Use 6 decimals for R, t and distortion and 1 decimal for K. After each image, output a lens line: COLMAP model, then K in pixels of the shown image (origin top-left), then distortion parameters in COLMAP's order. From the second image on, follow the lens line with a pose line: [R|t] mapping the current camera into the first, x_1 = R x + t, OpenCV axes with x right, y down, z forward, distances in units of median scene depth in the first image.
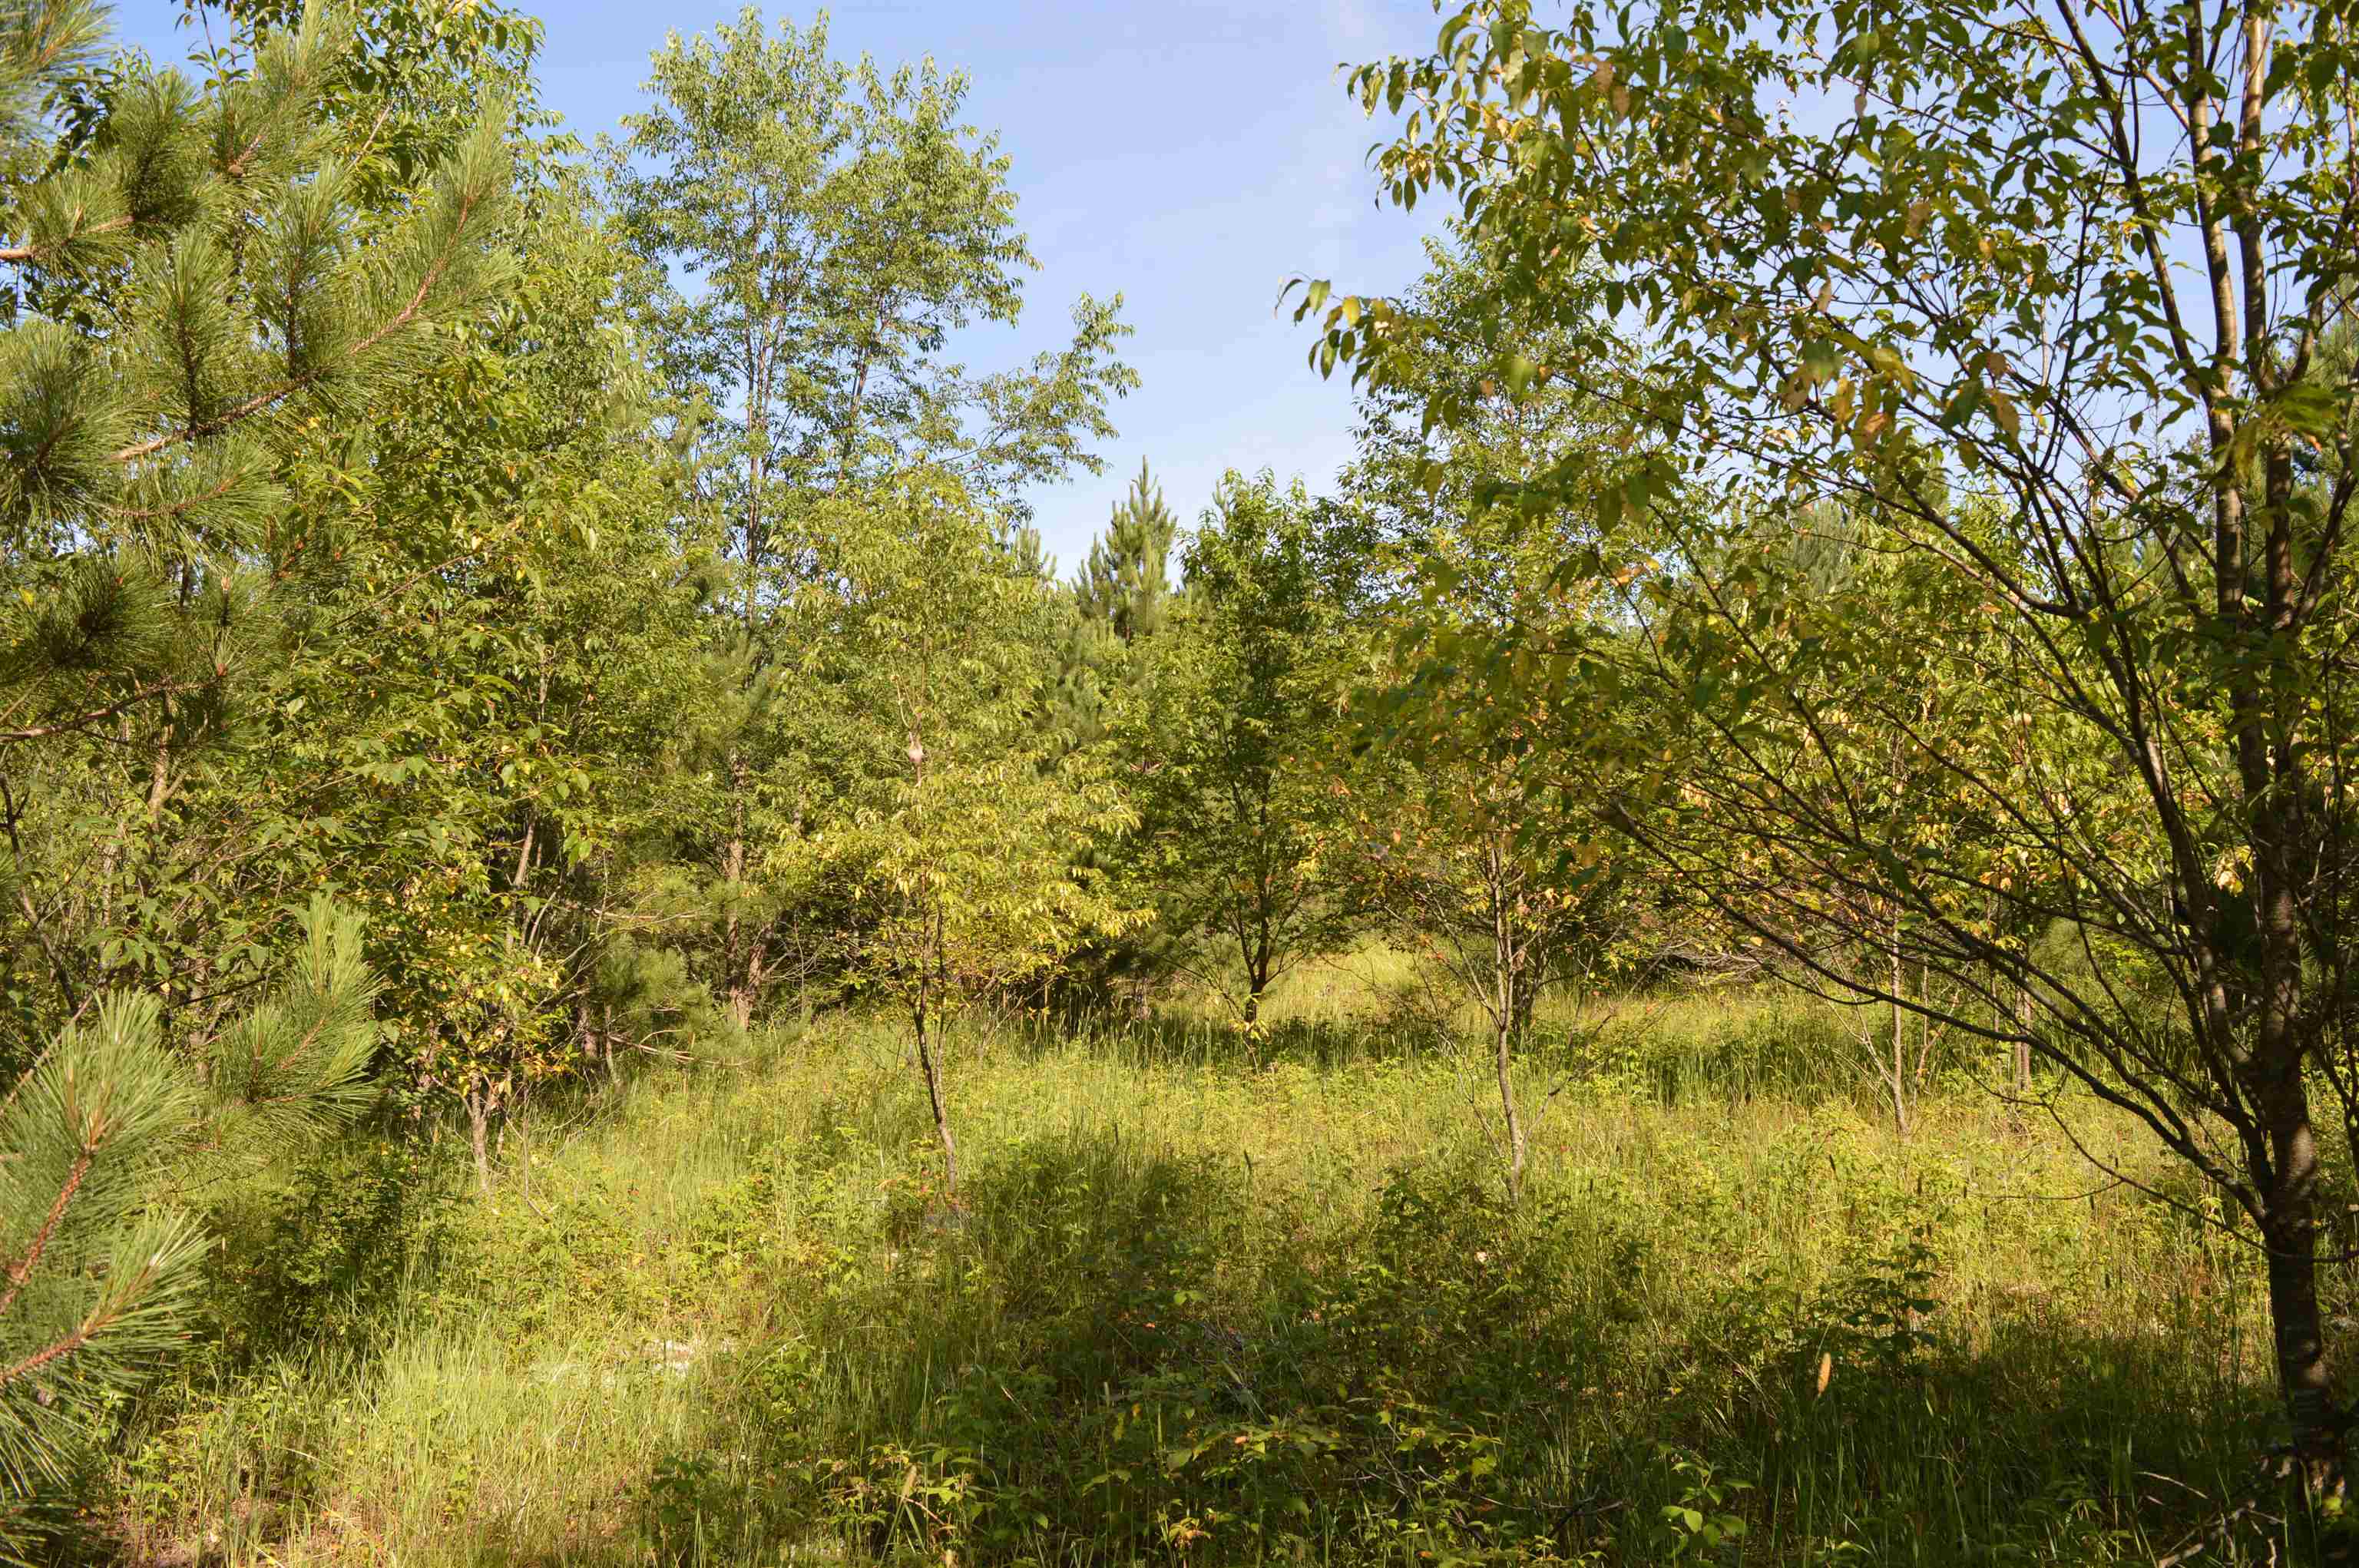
lens RADIAL K [[1886.5, 0, 1179.7], [0, 1886.5, 785.1], [0, 0, 1]] dist [-0.097244, 0.025256]
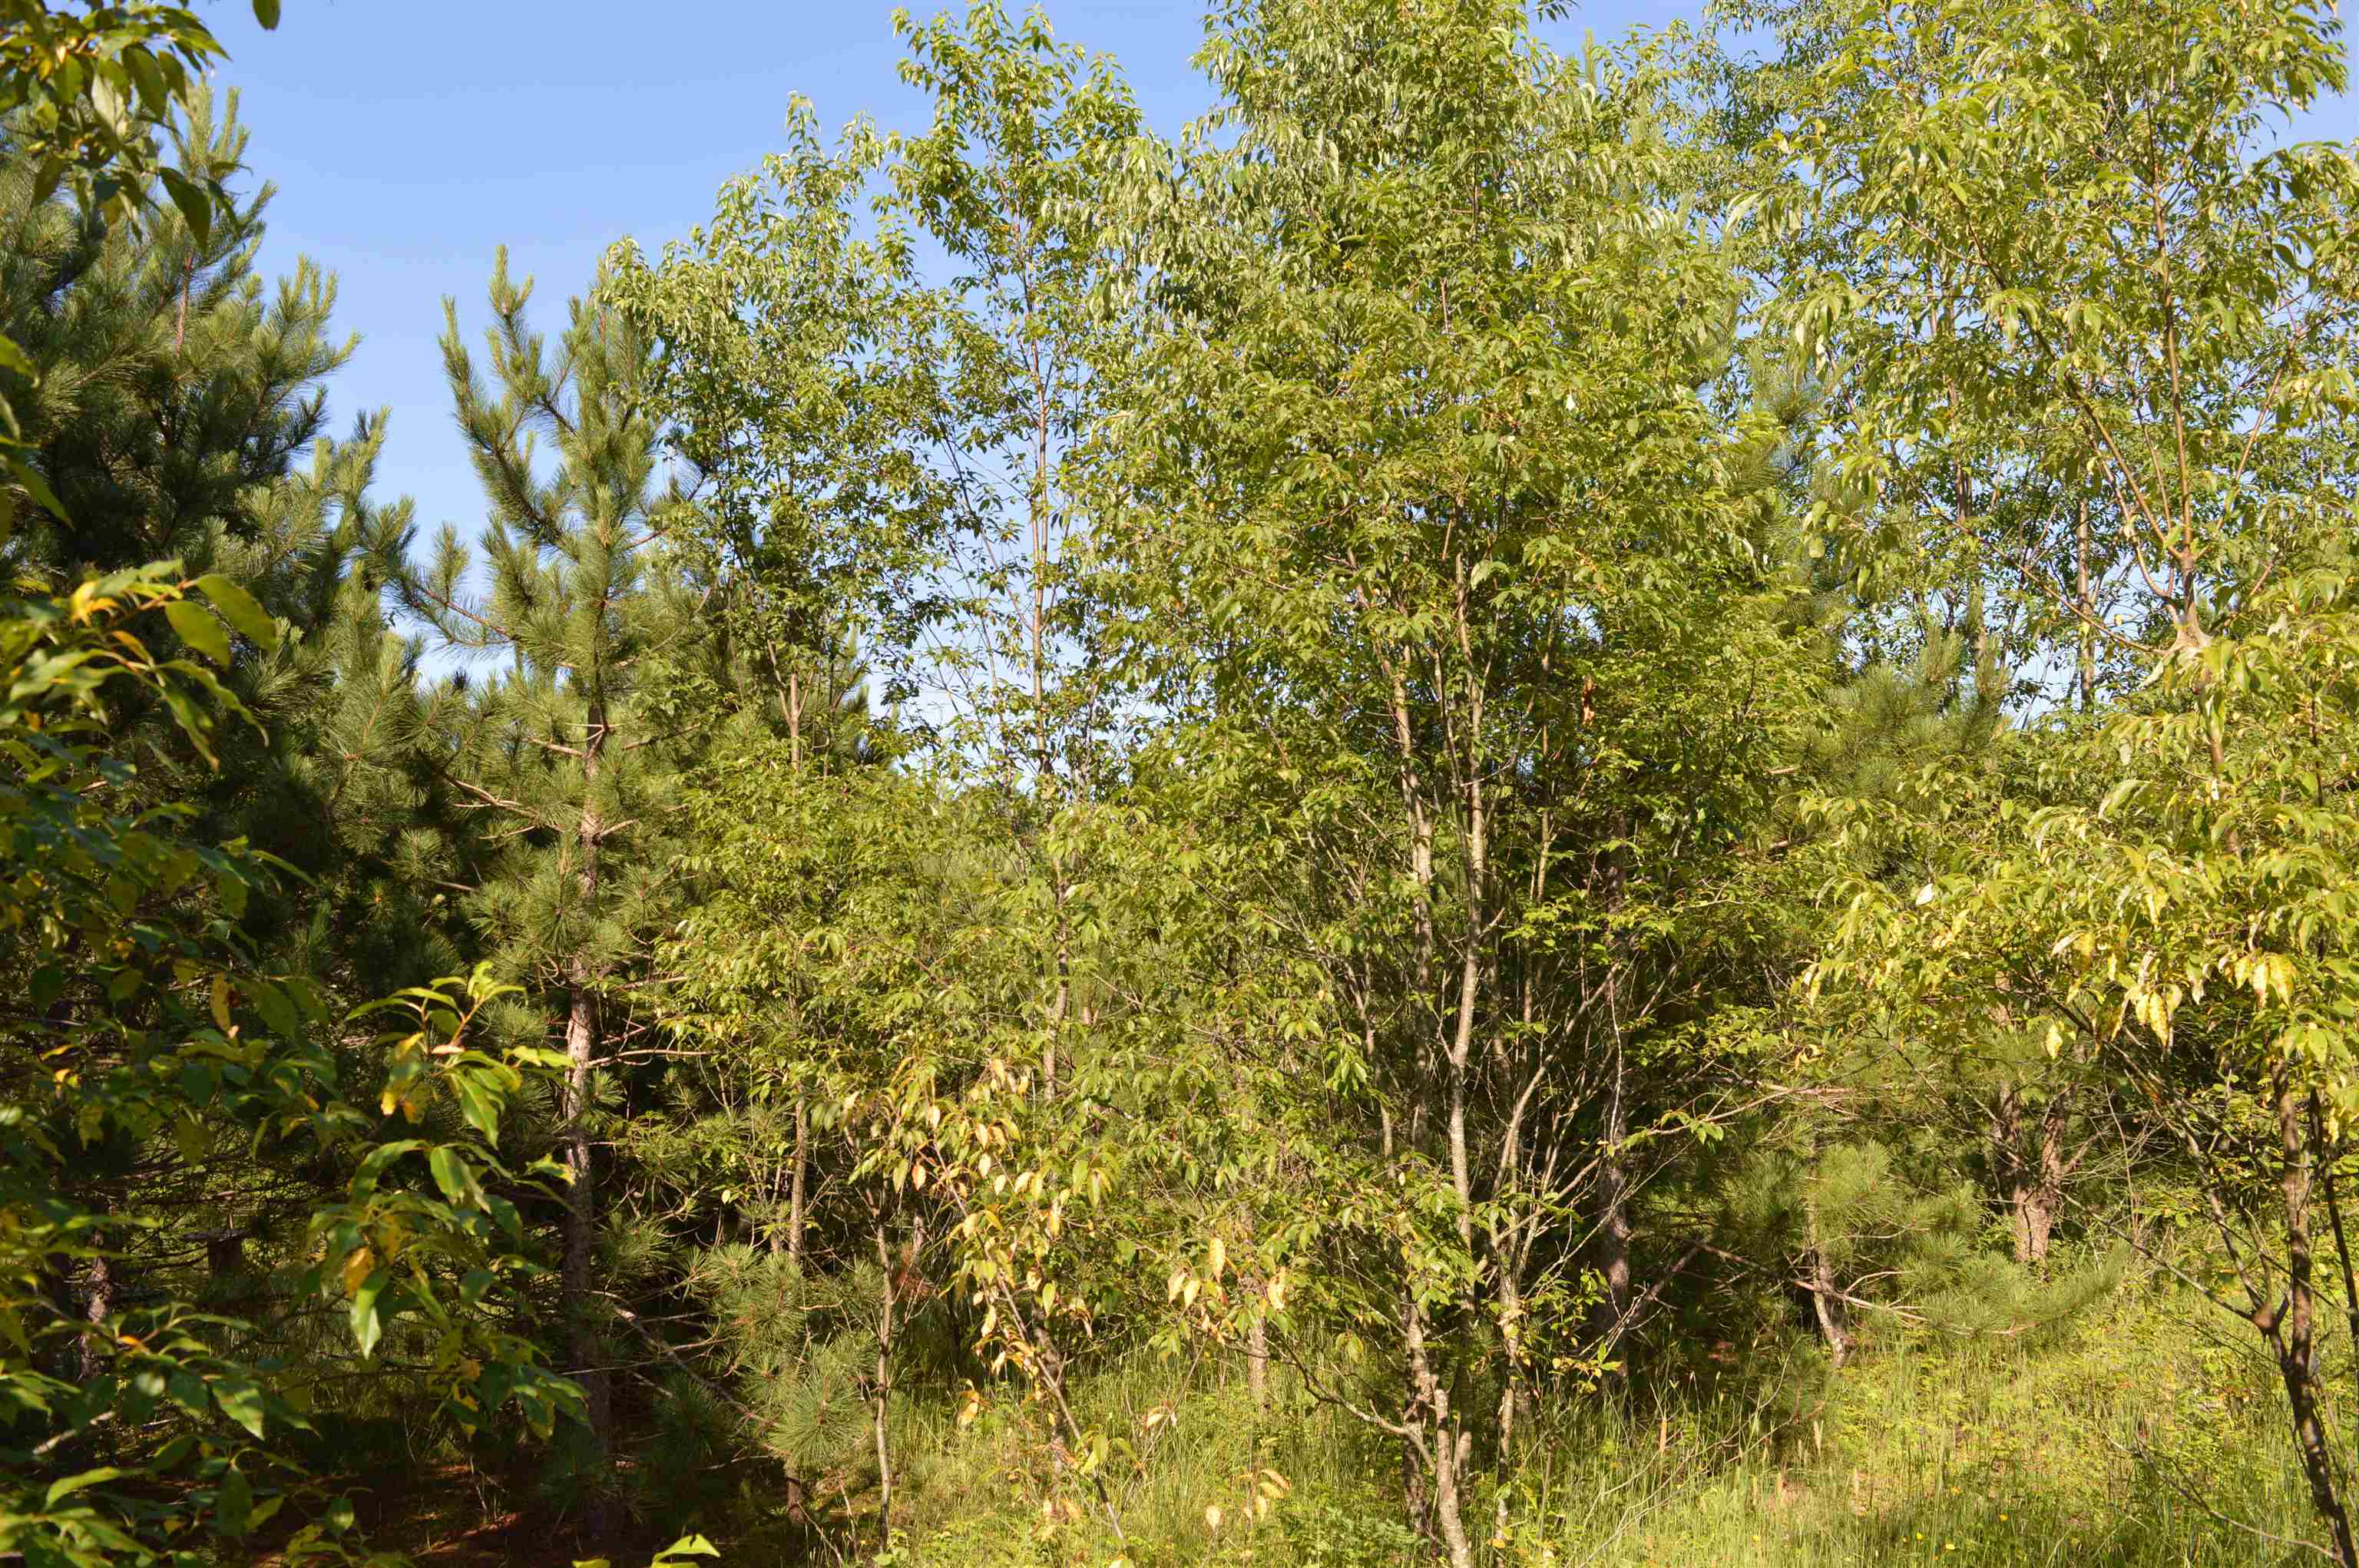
lens RADIAL K [[1886.5, 0, 1174.2], [0, 1886.5, 778.1], [0, 0, 1]] dist [-0.097244, 0.025256]
pose [[0.757555, -0.136916, -0.638250, -0.035632], [0.081399, 0.989938, -0.115745, 0.018532], [0.647676, 0.035731, 0.761078, 0.331086]]
